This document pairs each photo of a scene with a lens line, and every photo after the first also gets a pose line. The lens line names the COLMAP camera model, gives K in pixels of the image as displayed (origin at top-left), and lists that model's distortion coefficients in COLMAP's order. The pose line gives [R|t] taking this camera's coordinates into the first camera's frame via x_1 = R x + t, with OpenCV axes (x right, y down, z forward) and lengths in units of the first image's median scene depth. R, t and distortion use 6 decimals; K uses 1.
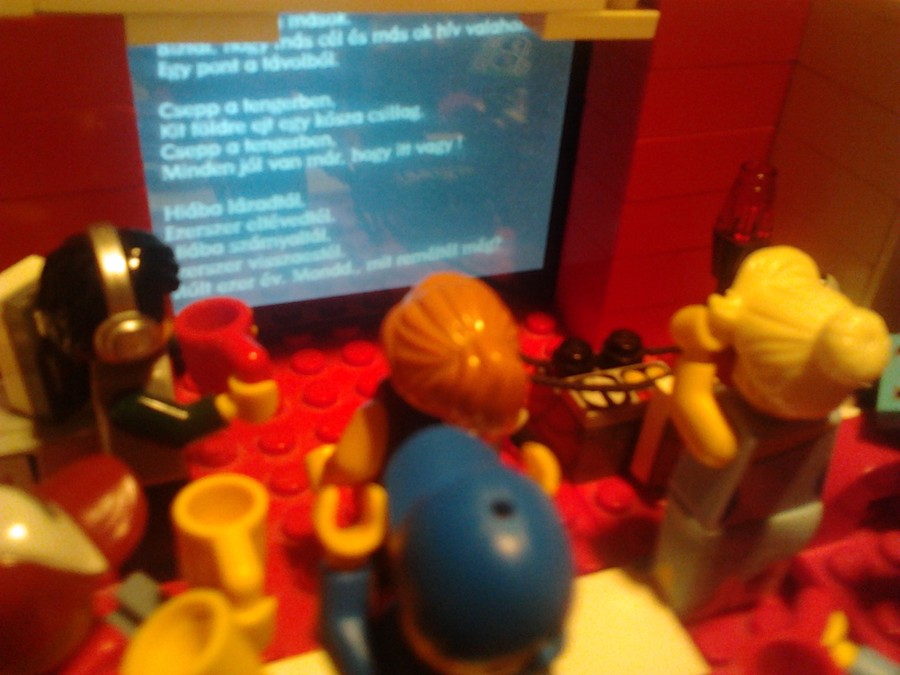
lens RADIAL K [[888.4, 0, 457.8], [0, 888.4, 322.1], [0, 0, 1]] dist [-0.011368, 0.000000]
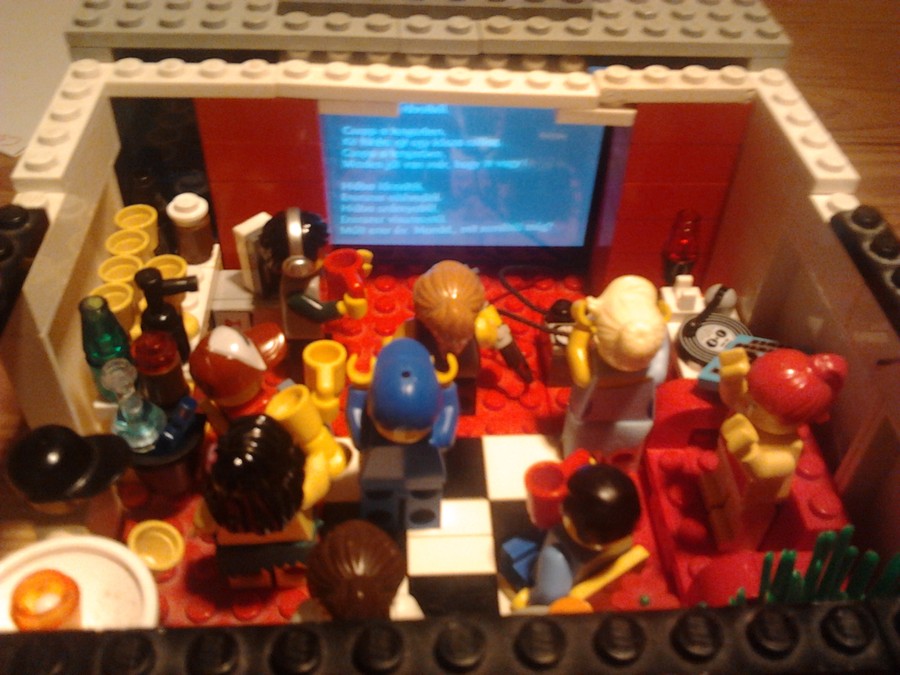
lens RADIAL K [[888.4, 0, 445.5], [0, 888.4, 333.0], [0, 0, 1]] dist [-0.011368, 0.000000]
pose [[0.948531, 0.185745, -0.256492, 0.457017], [-0.149374, 0.976585, 0.154819, -0.182905], [0.279243, -0.108538, 0.954066, -0.791657]]
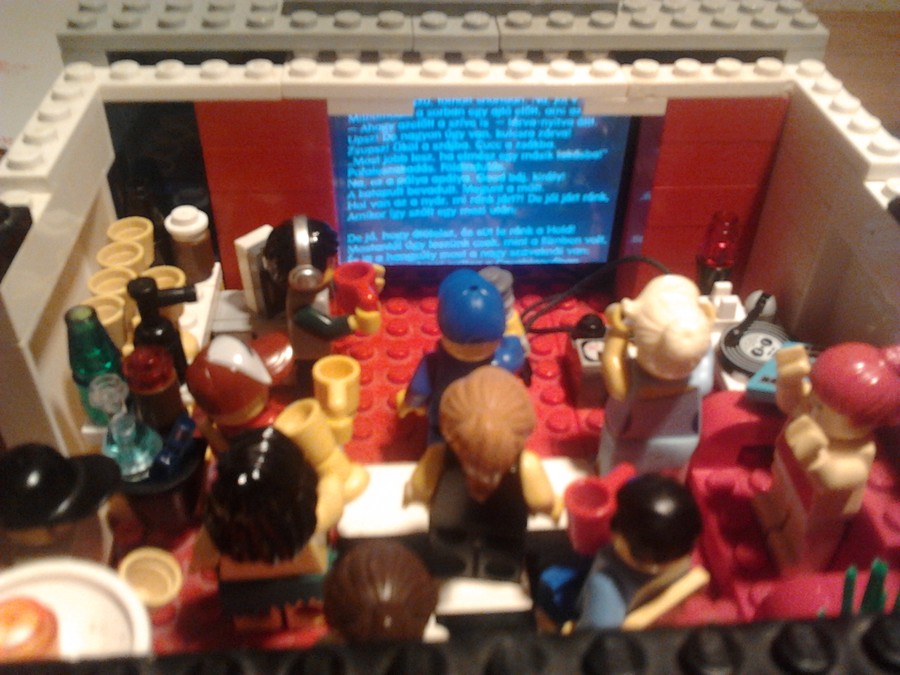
lens RADIAL K [[888.4, 0, 452.8], [0, 888.4, 335.3], [0, 0, 1]] dist [-0.011368, 0.000000]
pose [[0.953706, 0.150590, -0.260321, 0.394079], [-0.132874, 0.987527, 0.084469, -0.056582], [0.269794, -0.045969, 0.961820, -0.666089]]
